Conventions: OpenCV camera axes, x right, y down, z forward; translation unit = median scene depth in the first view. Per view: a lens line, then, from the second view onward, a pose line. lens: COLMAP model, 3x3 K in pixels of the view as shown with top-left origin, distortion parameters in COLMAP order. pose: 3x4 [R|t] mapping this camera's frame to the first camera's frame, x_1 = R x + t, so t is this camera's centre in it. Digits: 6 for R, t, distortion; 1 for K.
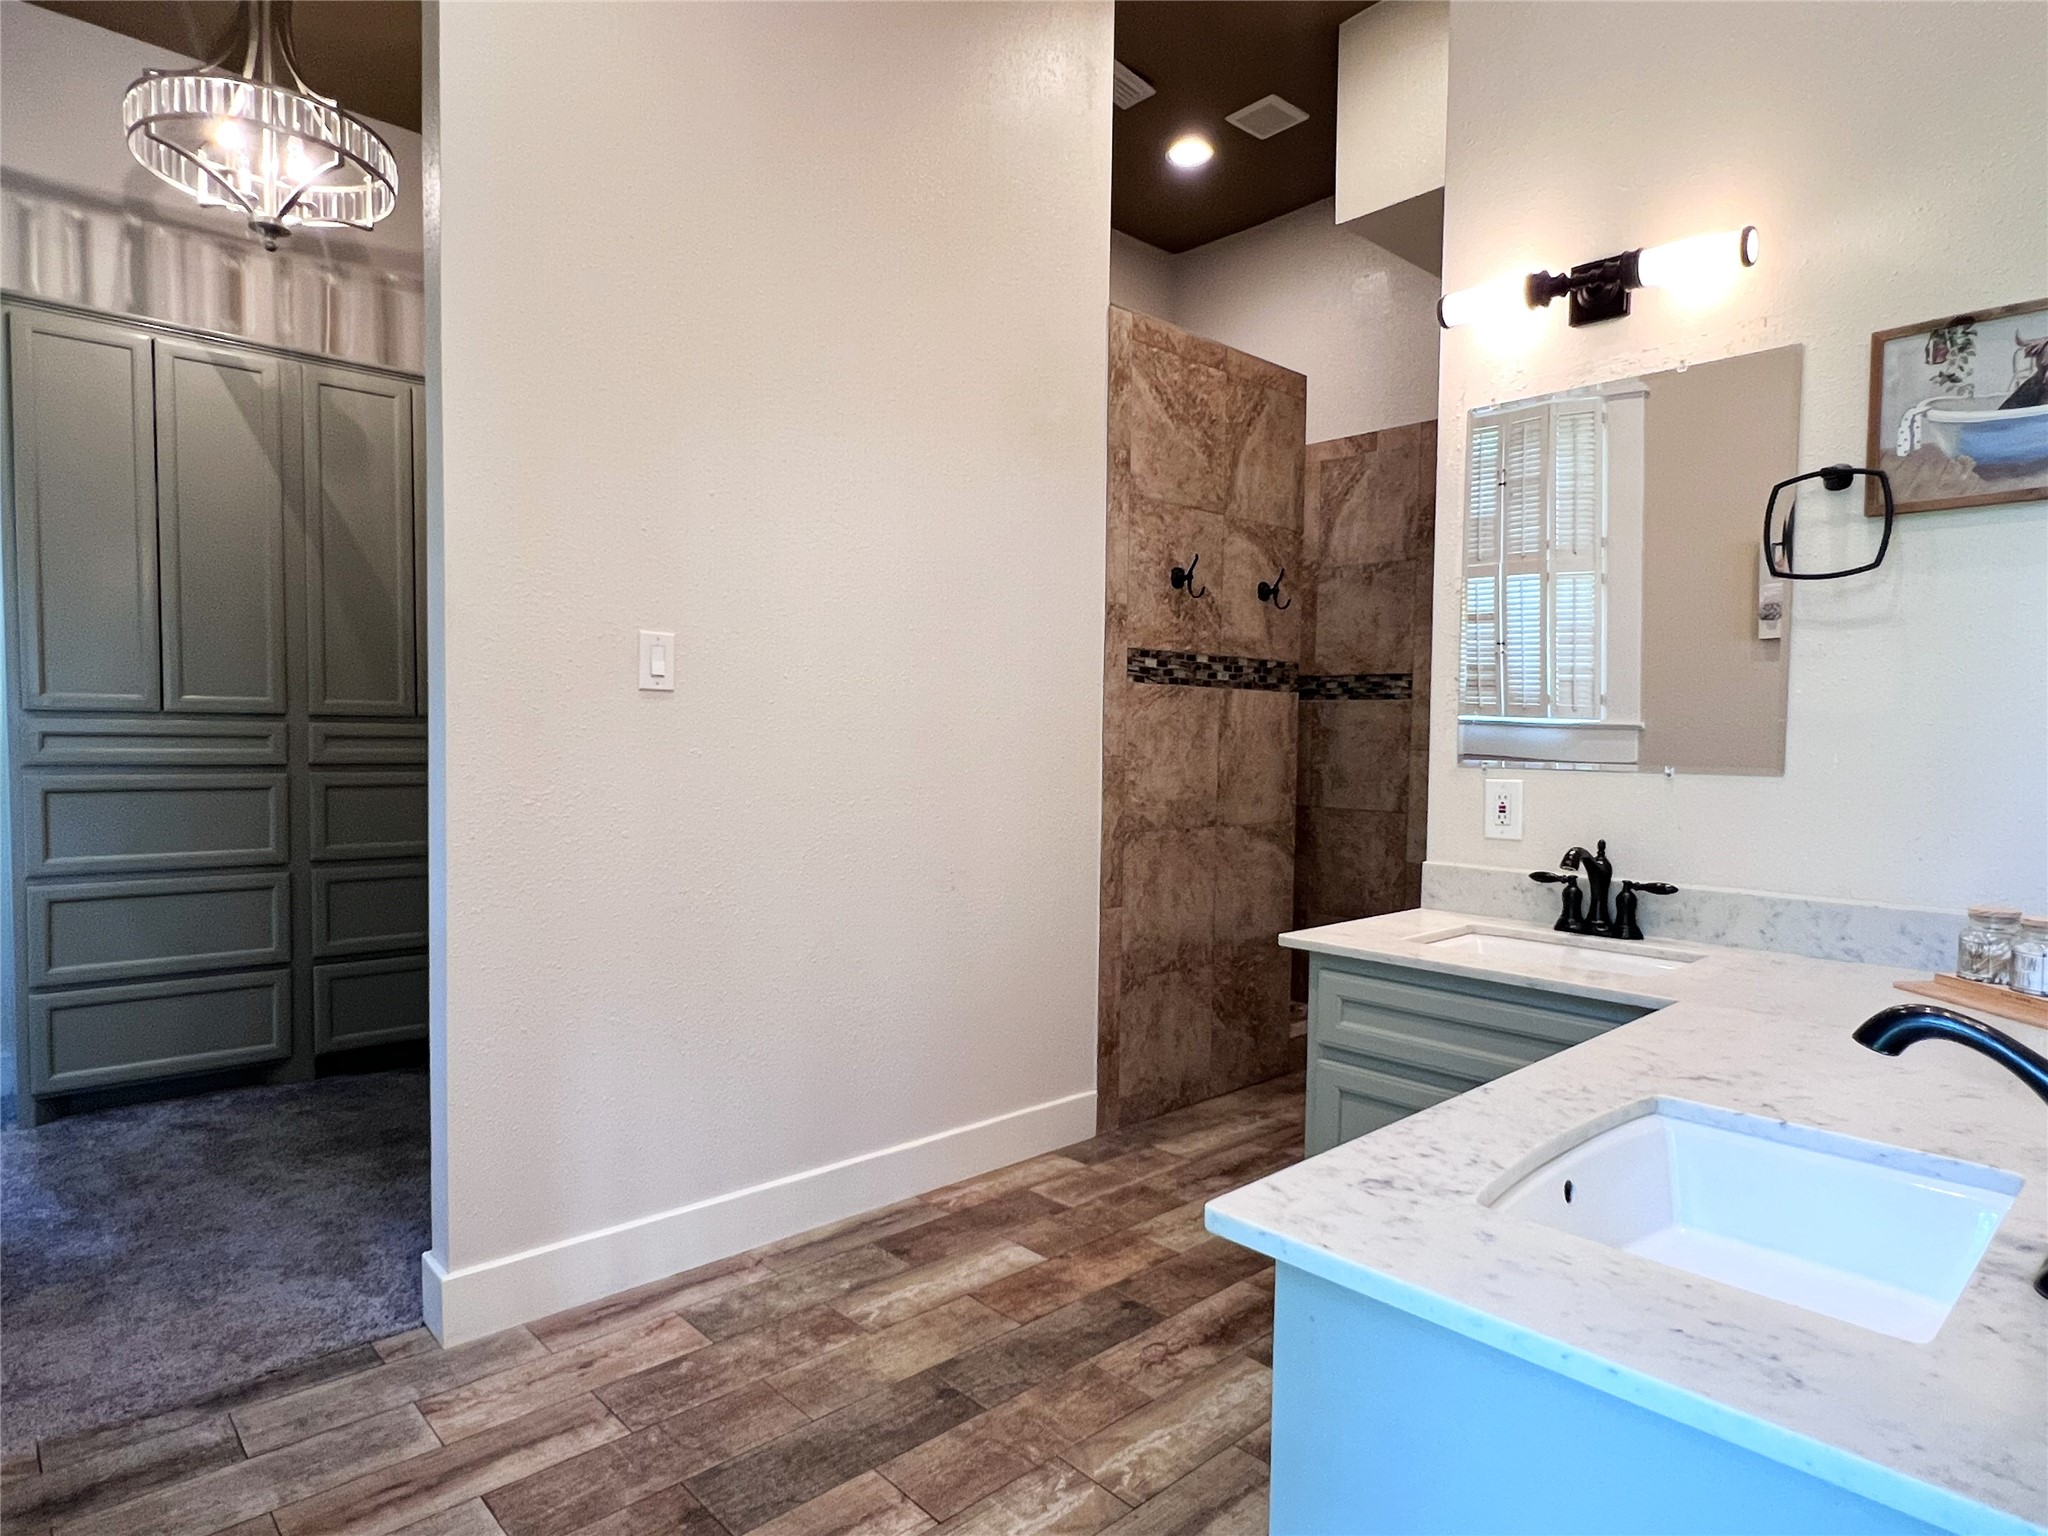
lens RADIAL K [[1171.8, 0, 1019.9], [0, 1171.8, 792.8], [0, 0, 1]] dist [-0.003126, 0.001047]
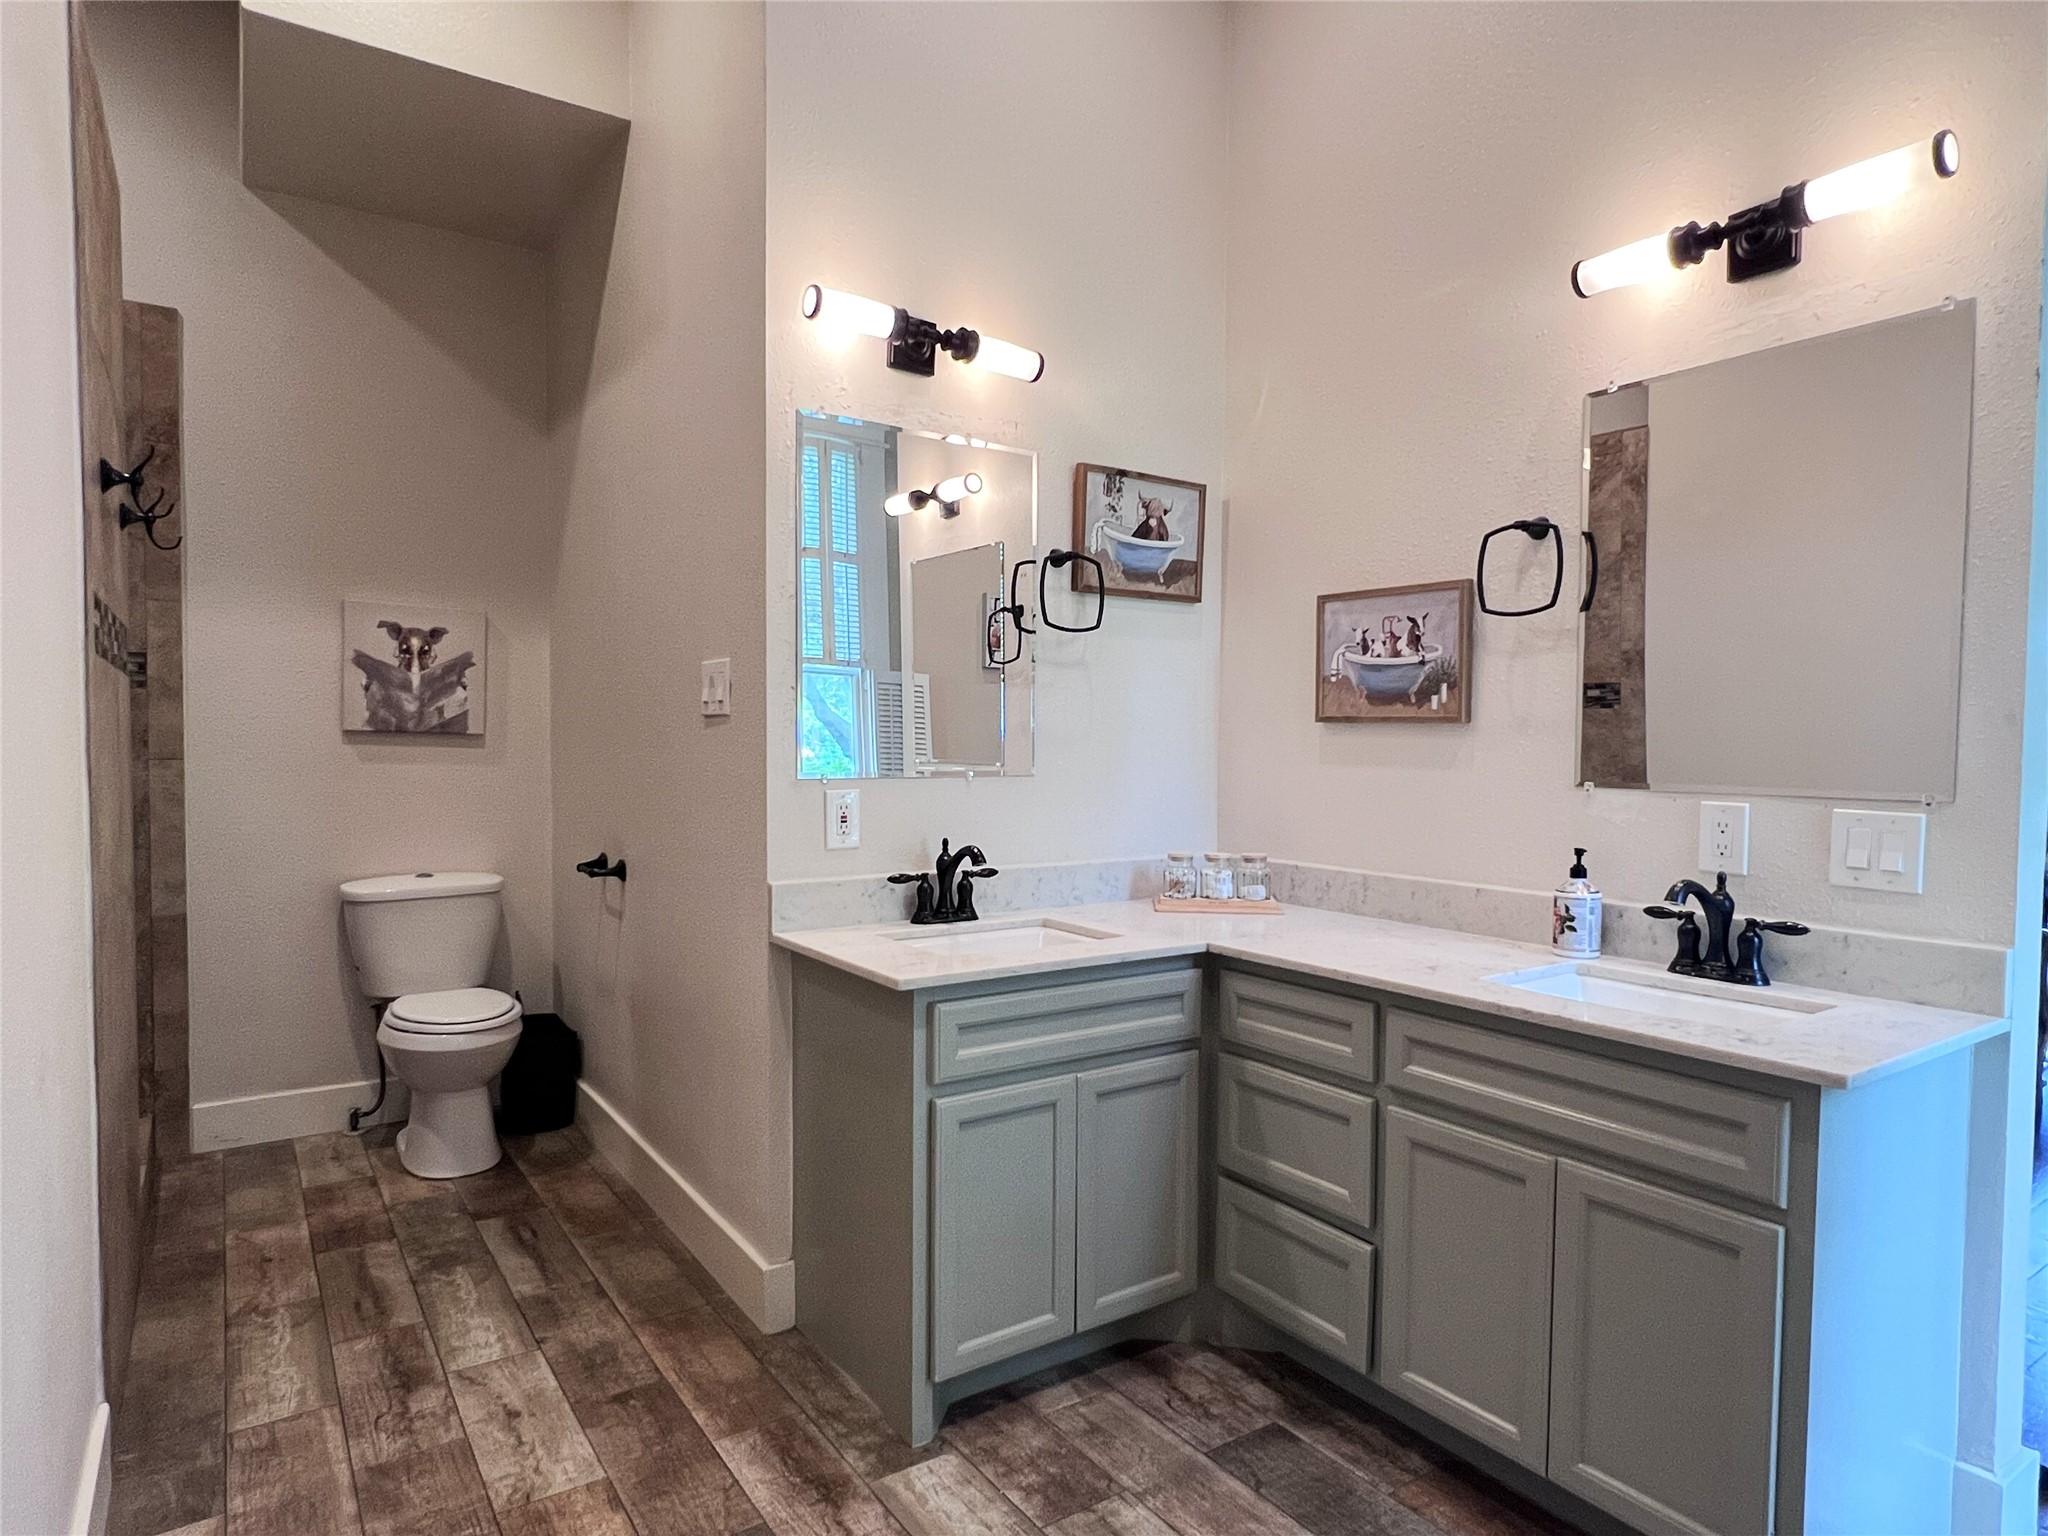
lens RADIAL K [[1171.8, 0, 1019.9], [0, 1171.8, 792.8], [0, 0, 1]] dist [-0.003126, 0.001047]
pose [[0.143885, -0.052660, 0.988192, -0.382025], [0.044736, 0.997908, 0.046664, -0.033102], [-0.988583, 0.037494, 0.145940, 0.473979]]
